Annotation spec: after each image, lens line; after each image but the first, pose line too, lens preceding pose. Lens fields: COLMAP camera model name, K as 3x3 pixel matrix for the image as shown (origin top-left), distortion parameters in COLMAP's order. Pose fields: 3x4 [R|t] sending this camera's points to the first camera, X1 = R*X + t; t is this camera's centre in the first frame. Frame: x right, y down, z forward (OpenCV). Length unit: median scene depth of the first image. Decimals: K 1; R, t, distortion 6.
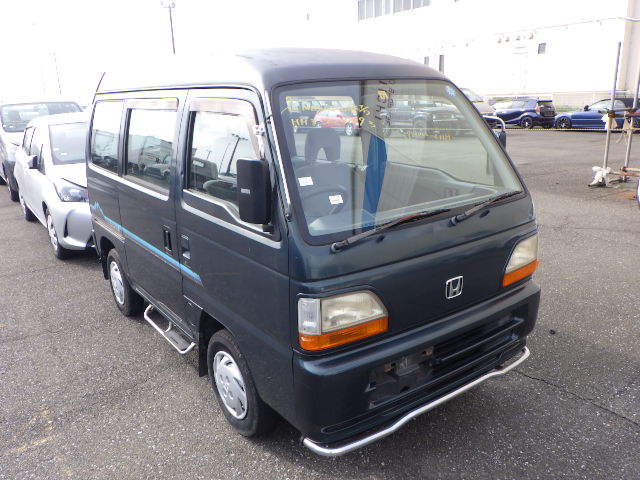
lens RADIAL K [[532.5, 0, 320.0], [0, 532.5, 240.0], [0, 0, 1]] dist [-0.001586, 0.004161]
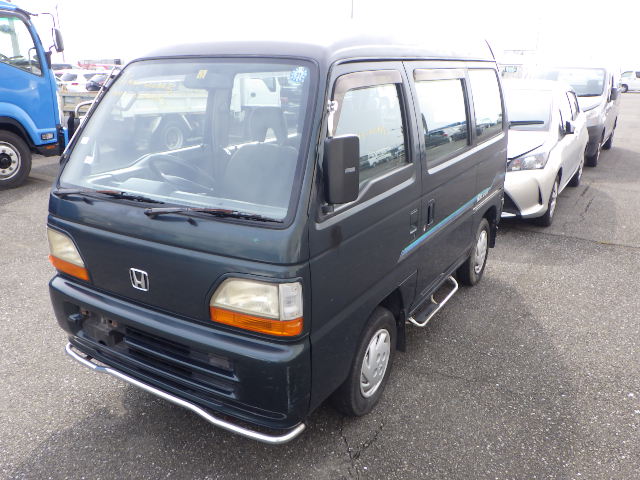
lens RADIAL K [[532.5, 0, 320.0], [0, 532.5, 240.0], [0, 0, 1]] dist [-0.001586, 0.004161]
pose [[0.384355, 0.311392, -0.869083, 1.103381], [-0.255038, 0.940576, 0.224217, -0.257266], [0.887258, 0.135470, 0.440932, 0.791804]]
